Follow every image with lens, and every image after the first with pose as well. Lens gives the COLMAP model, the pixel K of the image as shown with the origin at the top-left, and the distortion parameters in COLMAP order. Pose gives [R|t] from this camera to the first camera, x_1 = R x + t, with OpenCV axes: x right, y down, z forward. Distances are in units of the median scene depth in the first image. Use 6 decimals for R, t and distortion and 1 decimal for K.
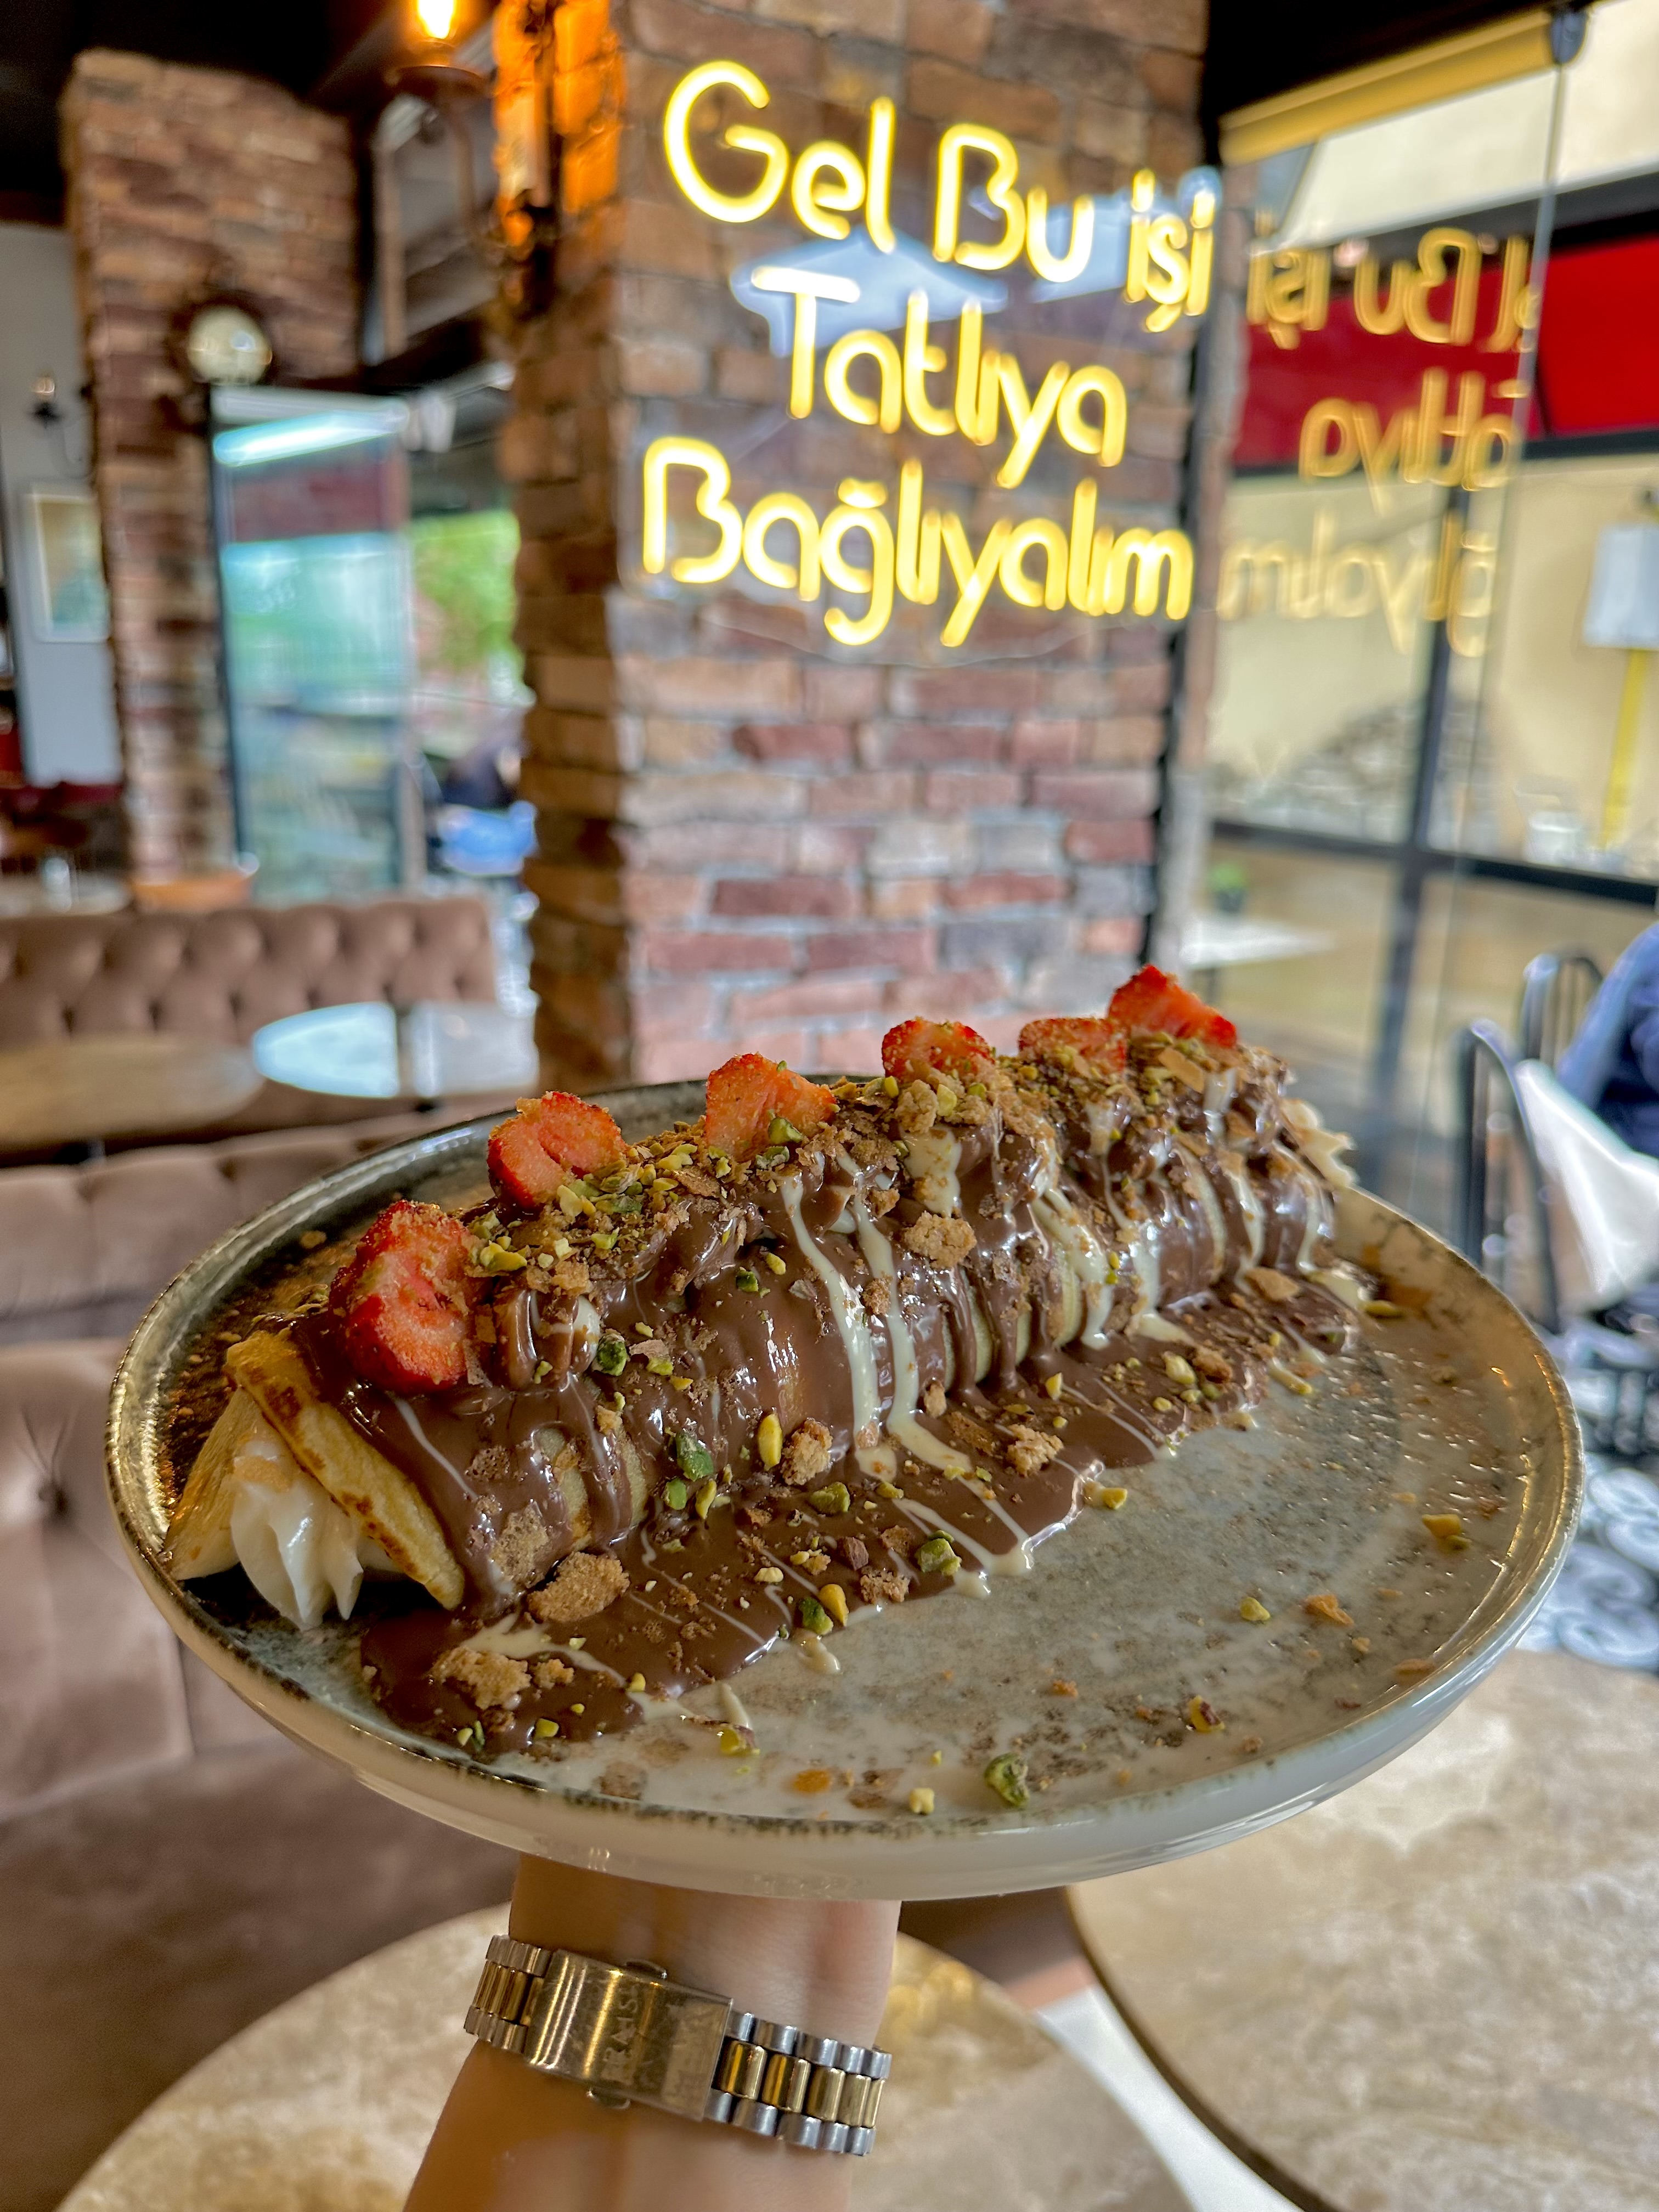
lens RADIAL K [[1589.2, 0, 828.7], [0, 1589.2, 1119.6], [0, 0, 1]] dist [-0.010098, 0.004852]
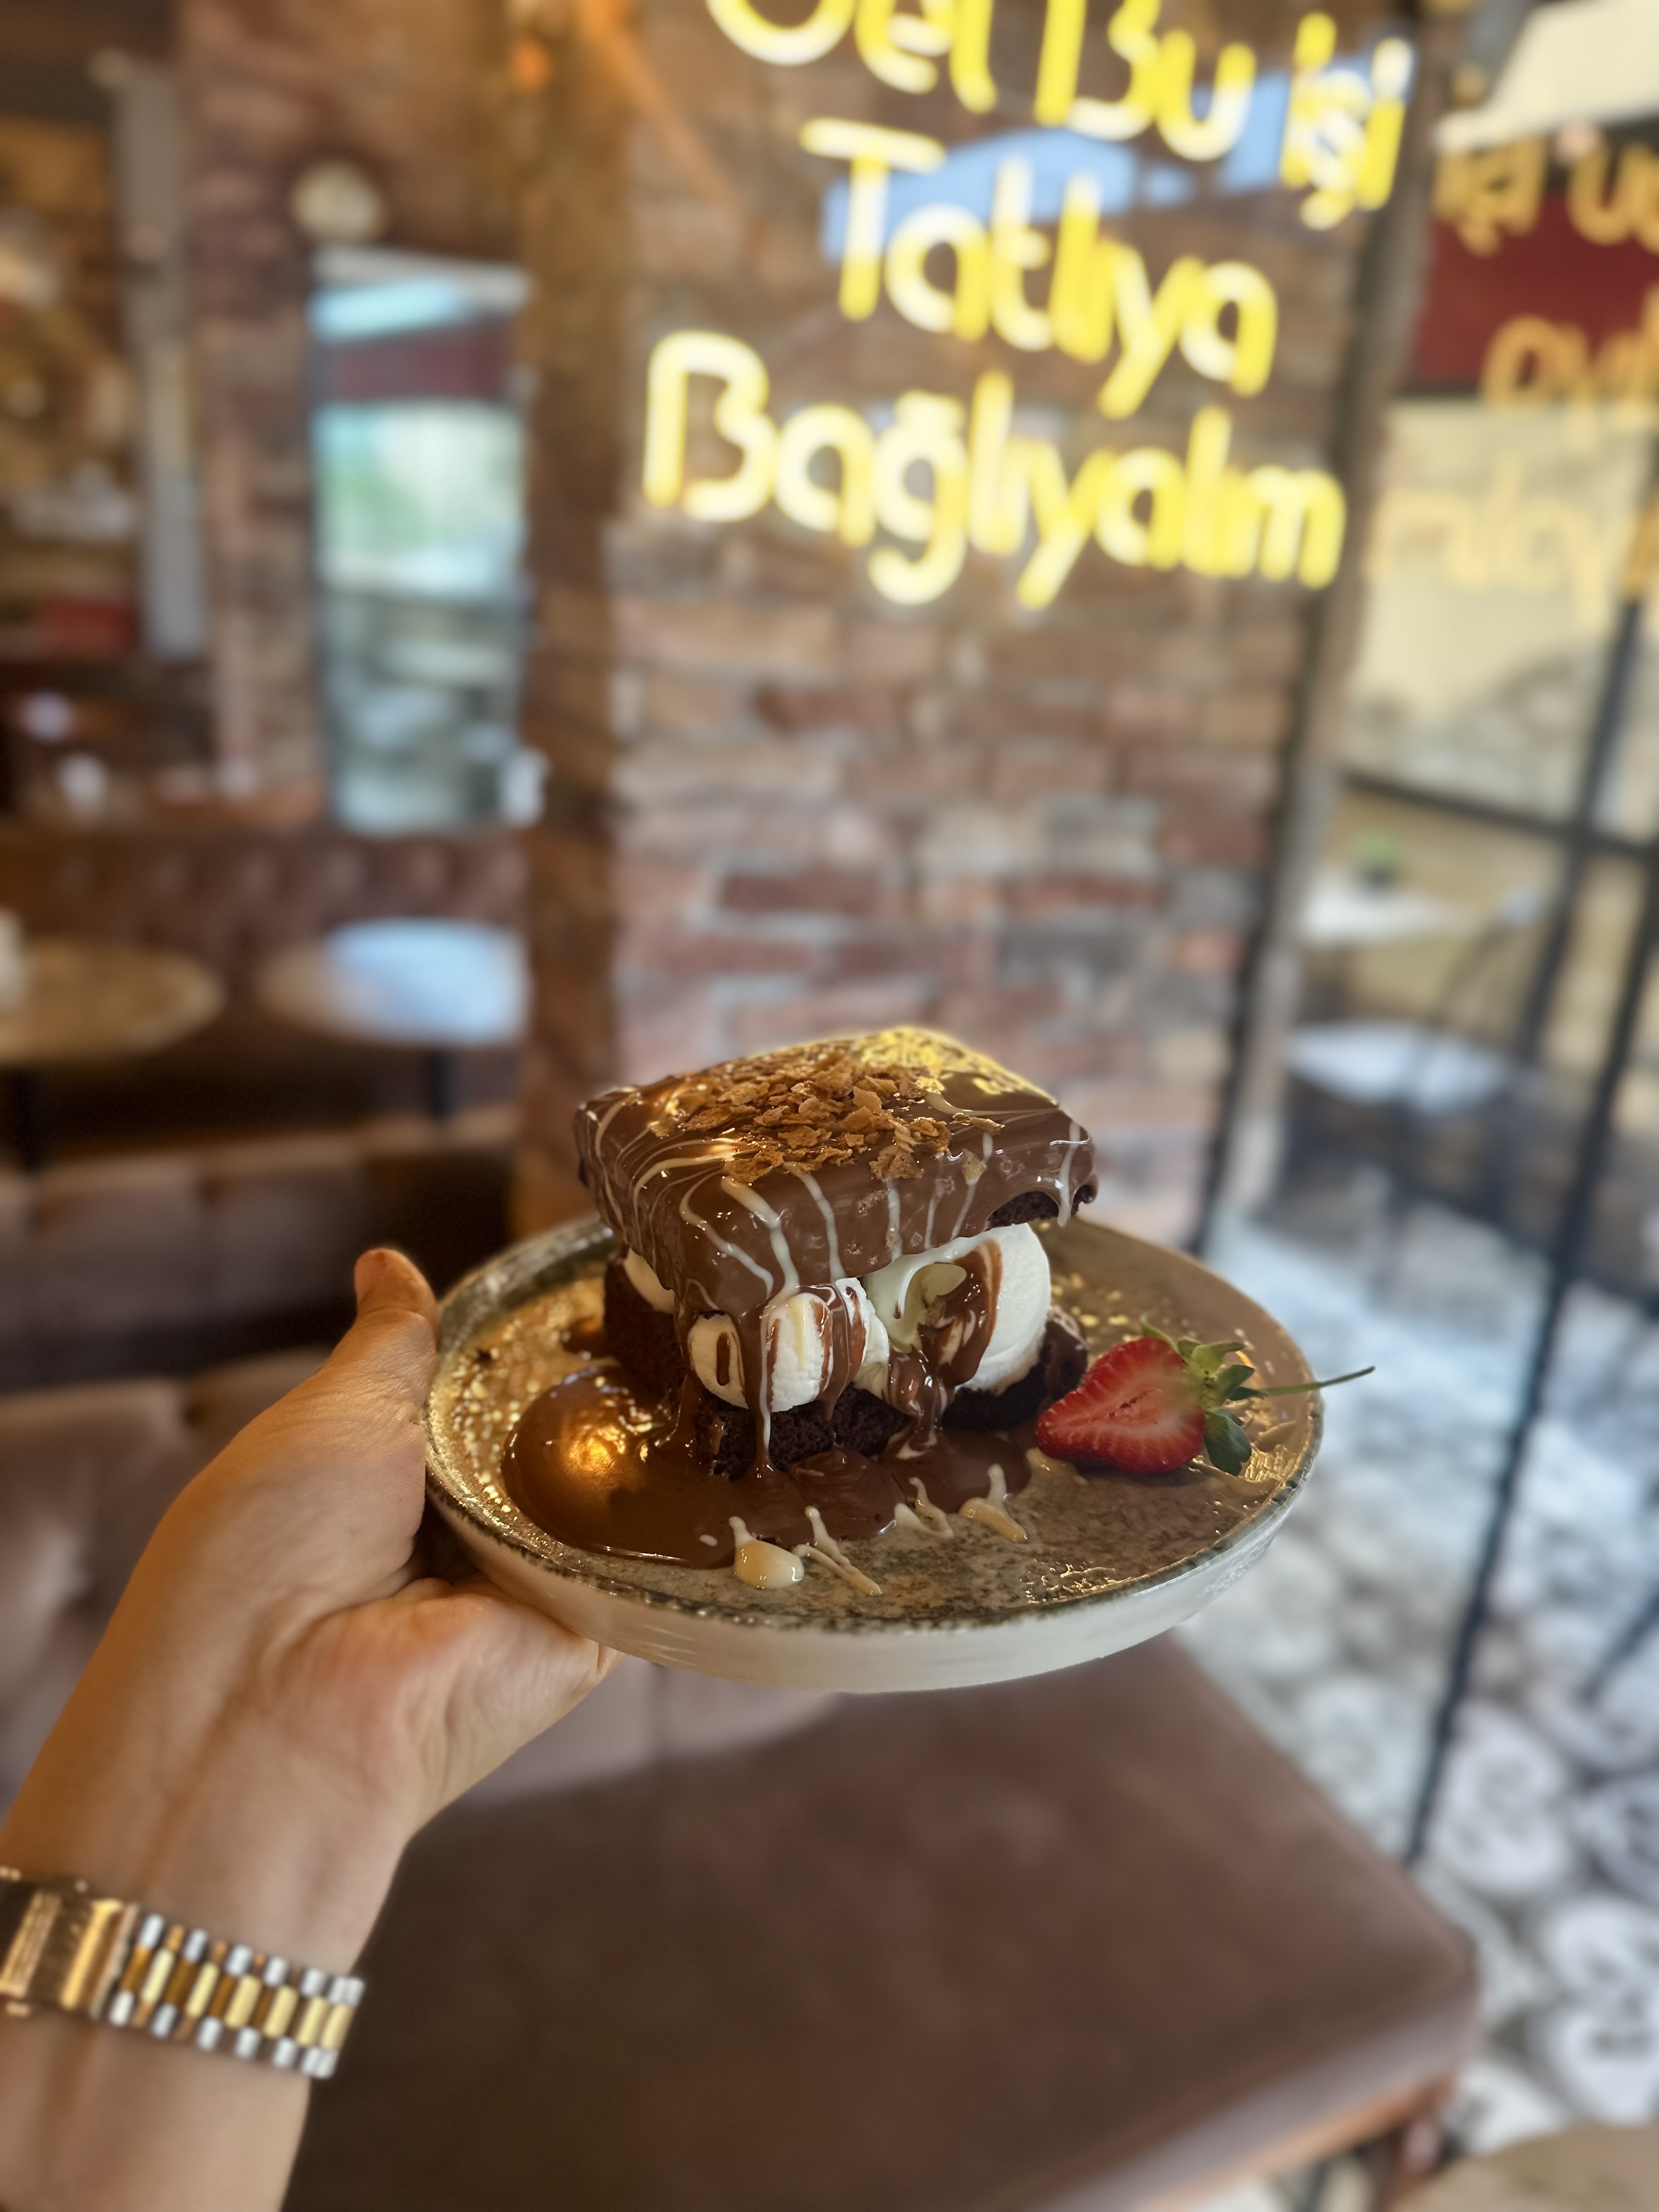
lens RADIAL K [[1589.2, 0, 837.1], [0, 1589.2, 1113.3], [0, 0, 1]] dist [-0.010098, 0.004852]
pose [[0.994547, 0.078560, -0.068596, 0.054243], [-0.074650, 0.995532, 0.057829, -0.074033], [0.072833, -0.052393, 0.995967, 0.153787]]
